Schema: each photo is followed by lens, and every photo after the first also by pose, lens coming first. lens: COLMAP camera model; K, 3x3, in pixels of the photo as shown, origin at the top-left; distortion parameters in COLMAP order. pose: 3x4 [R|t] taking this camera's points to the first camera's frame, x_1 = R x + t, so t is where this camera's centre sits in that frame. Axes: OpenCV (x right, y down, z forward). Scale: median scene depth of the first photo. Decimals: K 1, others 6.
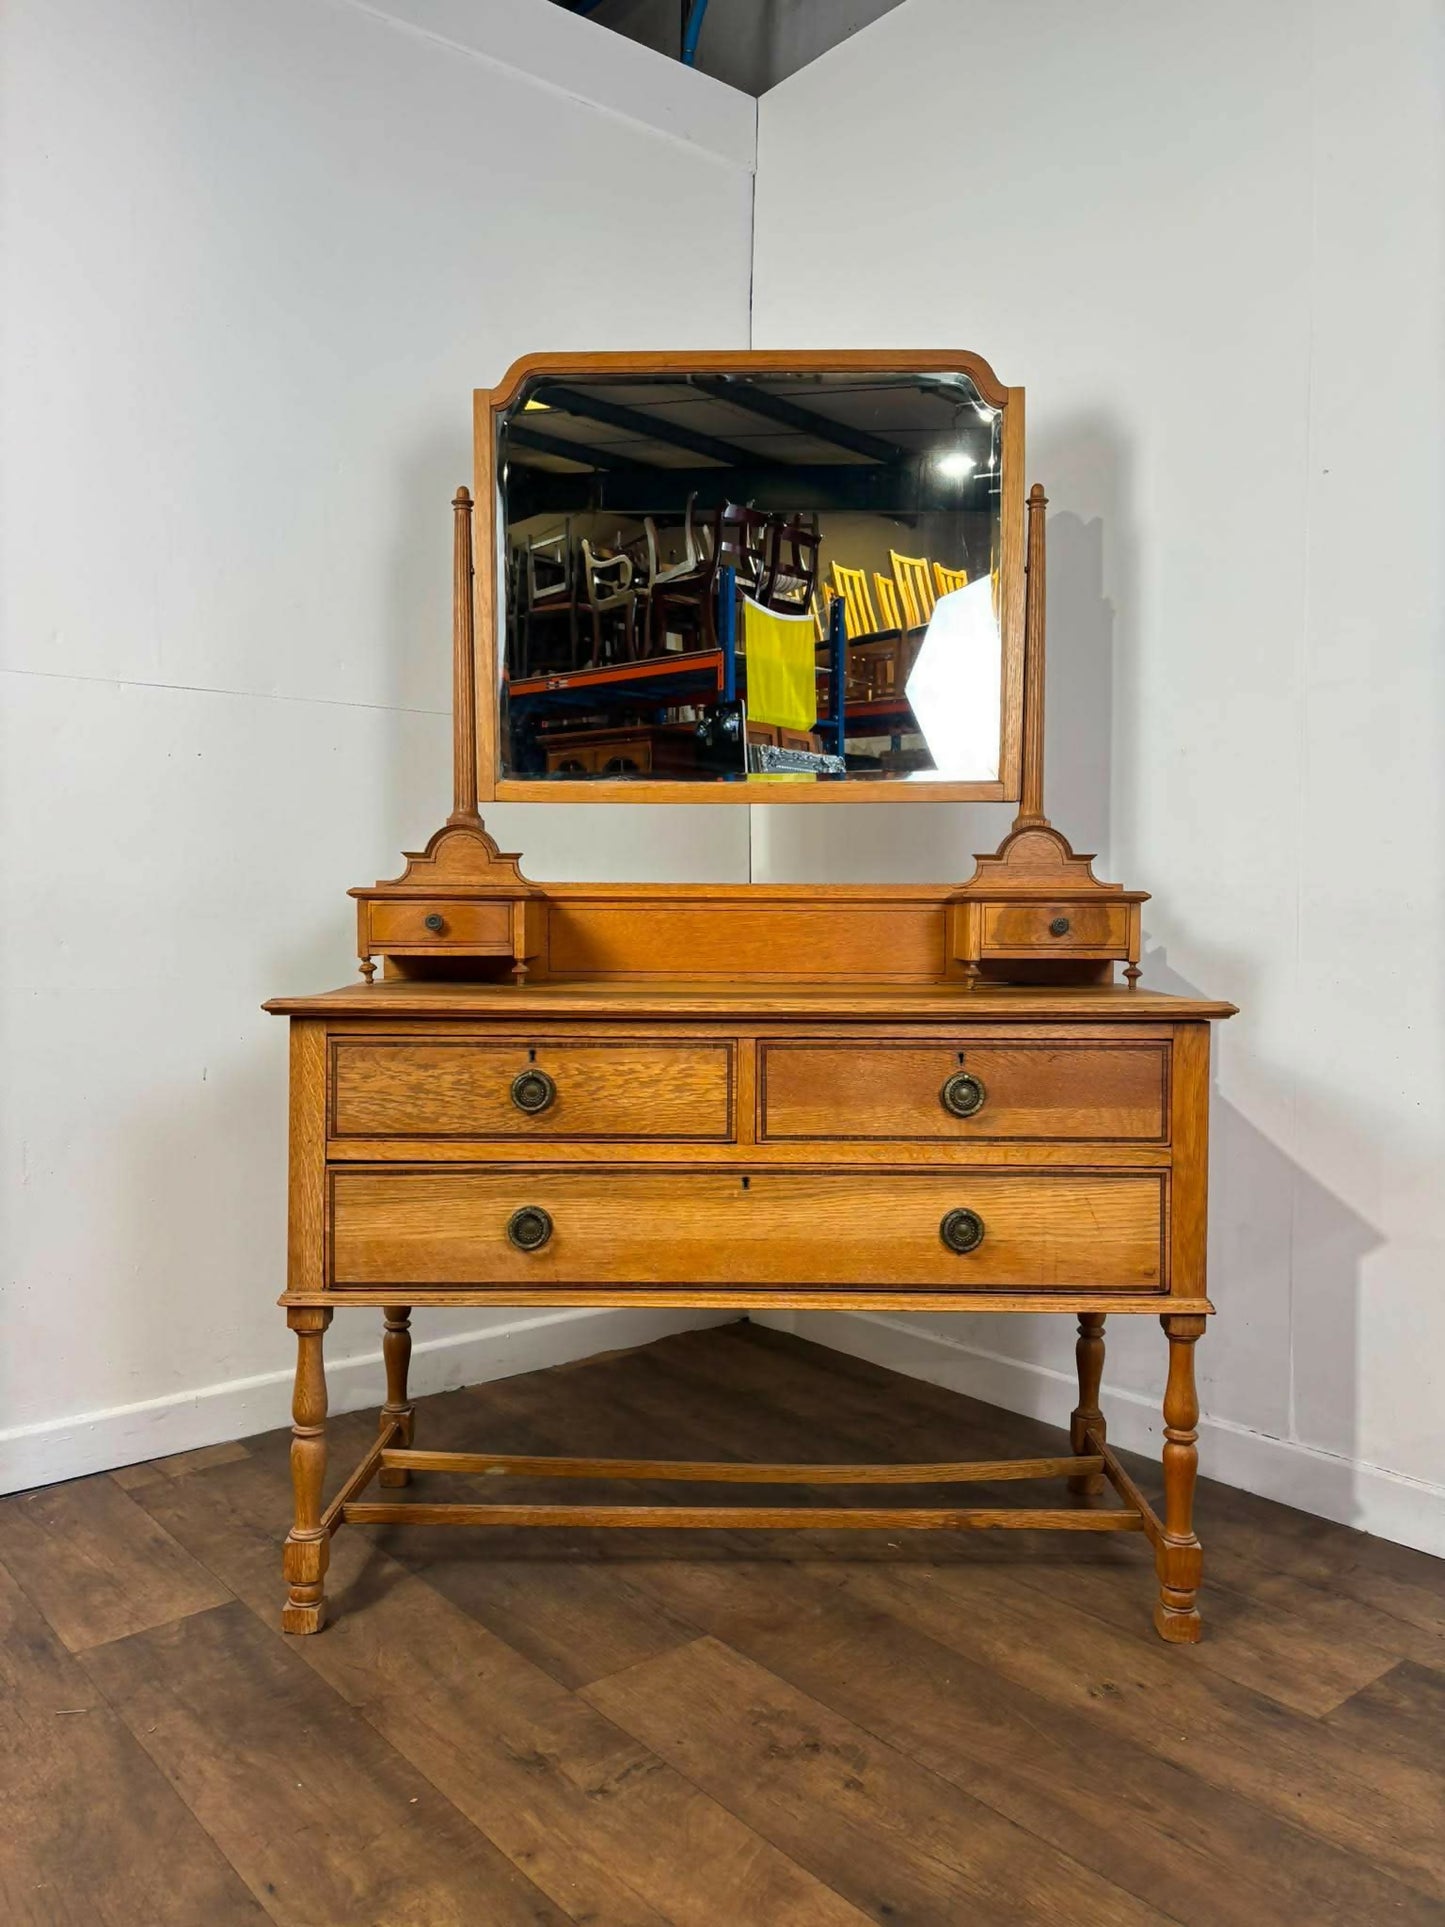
lens RADIAL K [[1450.0, 0, 720.1], [0, 1450.0, 972.4], [0, 0, 1]] dist [0.090808, -0.106509]
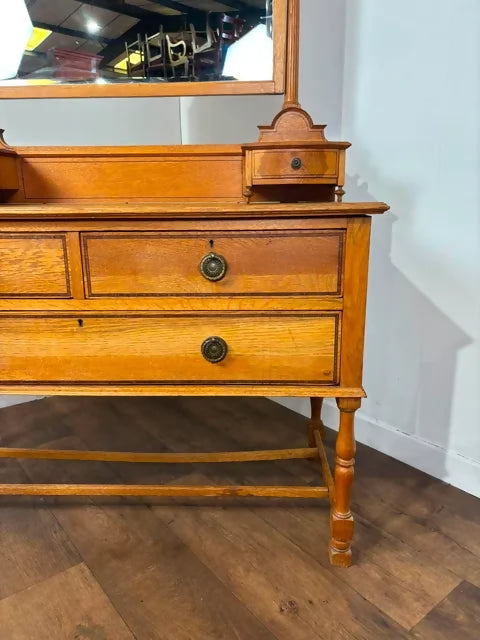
lens RADIAL K [[485.3, 0, 240.0], [0, 485.3, 320.0], [0, 0, 1]] dist [0.048372, -0.054008]
pose [[0.999648, -0.008436, -0.025166, 0.208810], [0.013406, 0.978801, 0.204372, 0.033380], [0.022908, -0.204638, 0.978570, 0.474150]]
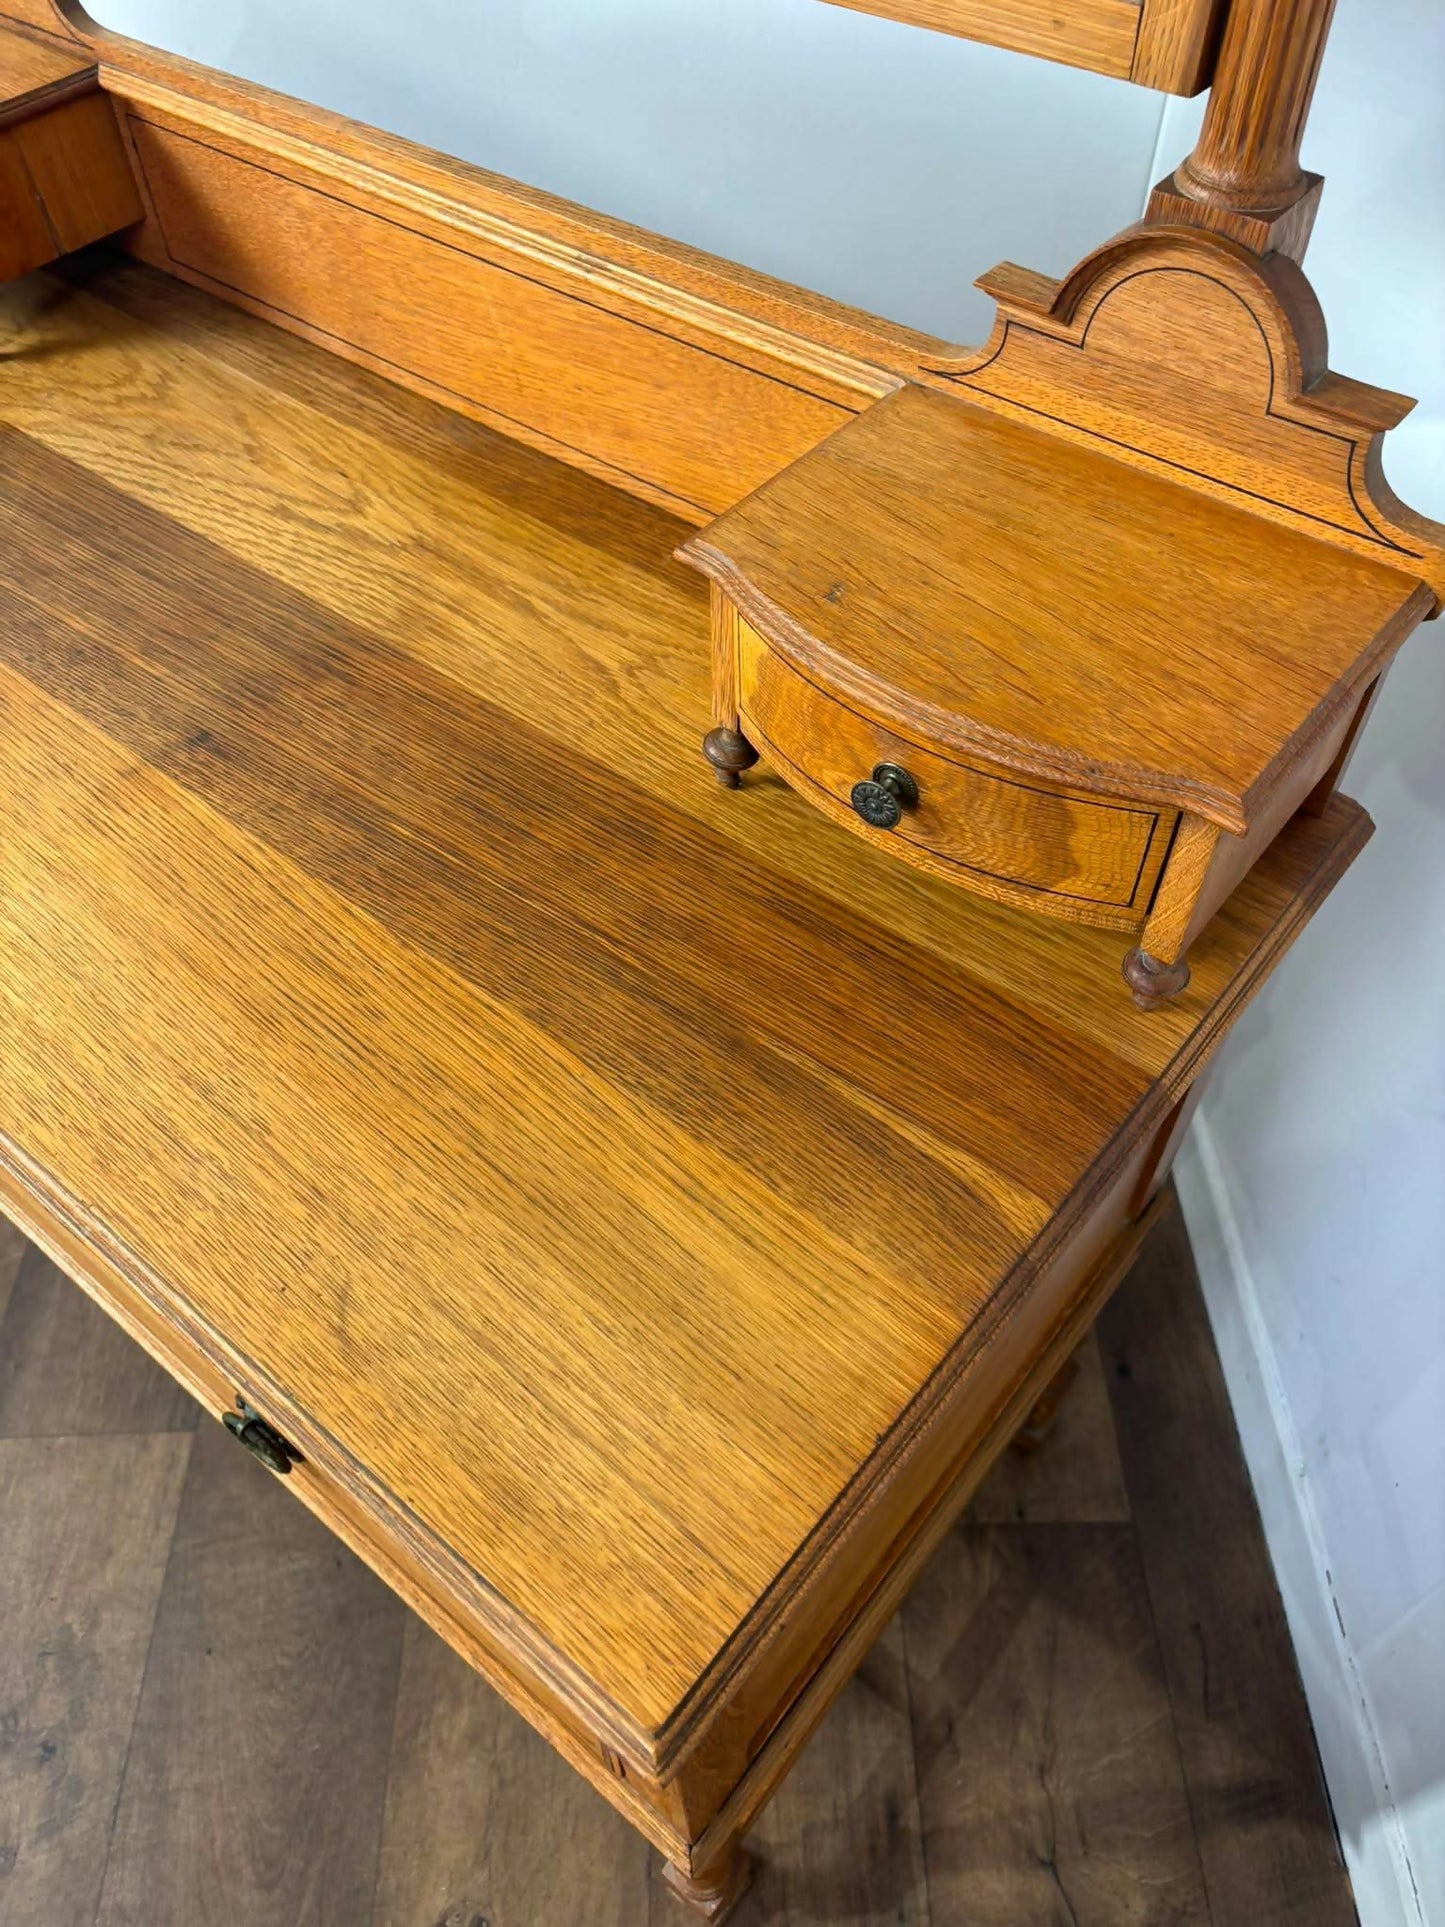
lens RADIAL K [[1461.1, 0, 722.5], [0, 1461.1, 963.5], [0, 0, 1]] dist [0.048372, -0.054008]
pose [[0.781209, 0.470503, -0.410291, 0.393393], [-0.004579, 0.661535, 0.749900, -0.257742], [0.624252, -0.583951, 0.518952, 0.933337]]
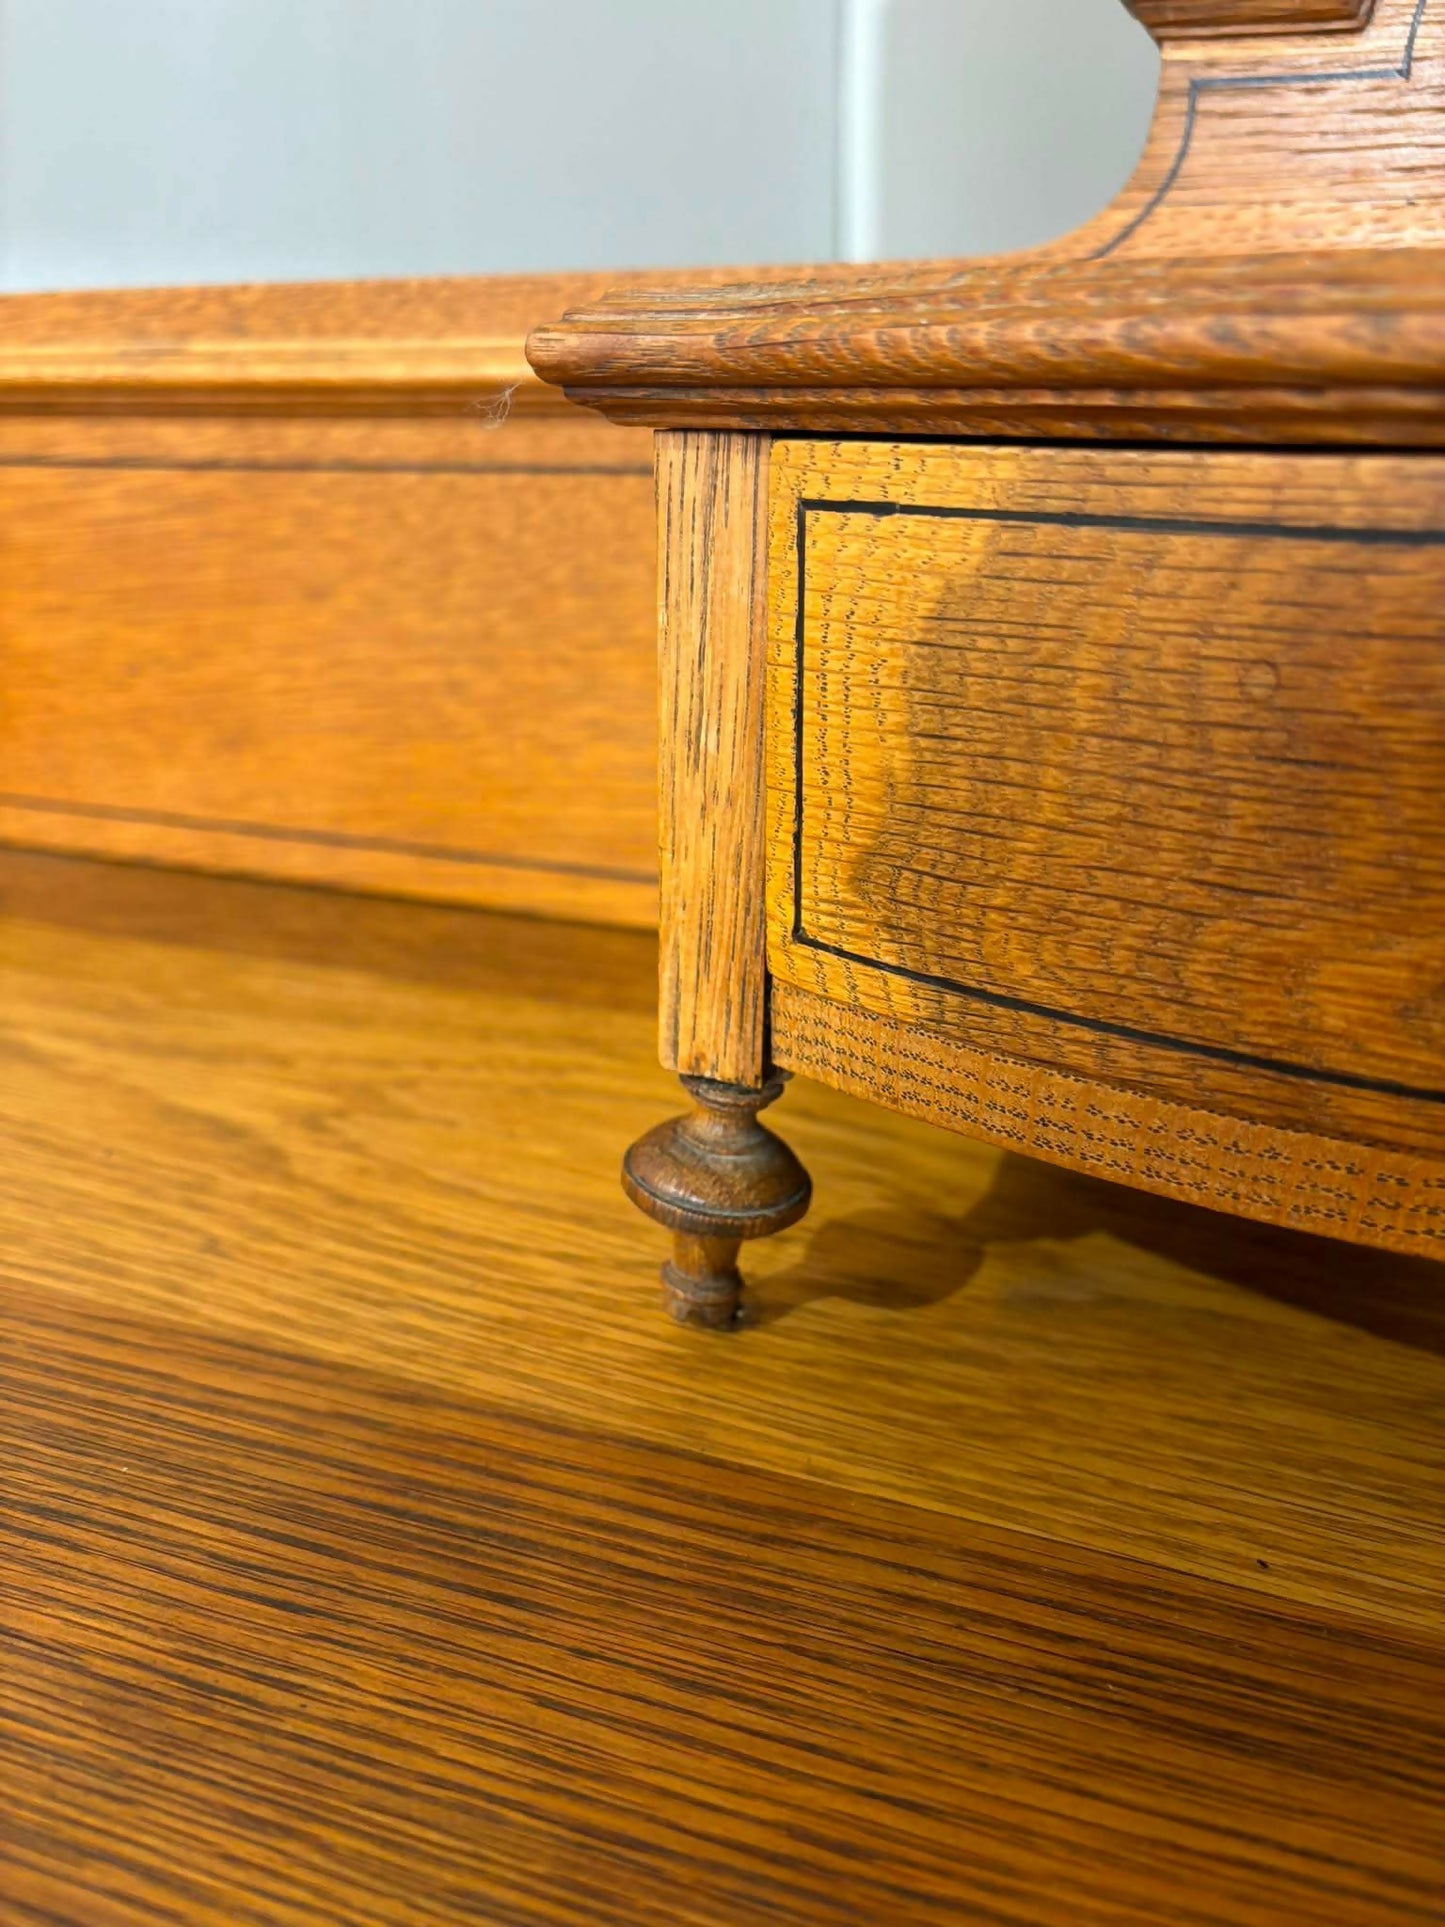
lens RADIAL K [[1550.1, 0, 722.5], [0, 1550.1, 963.5], [0, 0, 1]] dist [-0.003148, -0.003149]
pose [[0.930594, 0.117435, -0.346705, 0.247412], [-0.003841, 0.950222, 0.311549, -0.055284], [0.366034, -0.288594, 0.884722, 1.068276]]
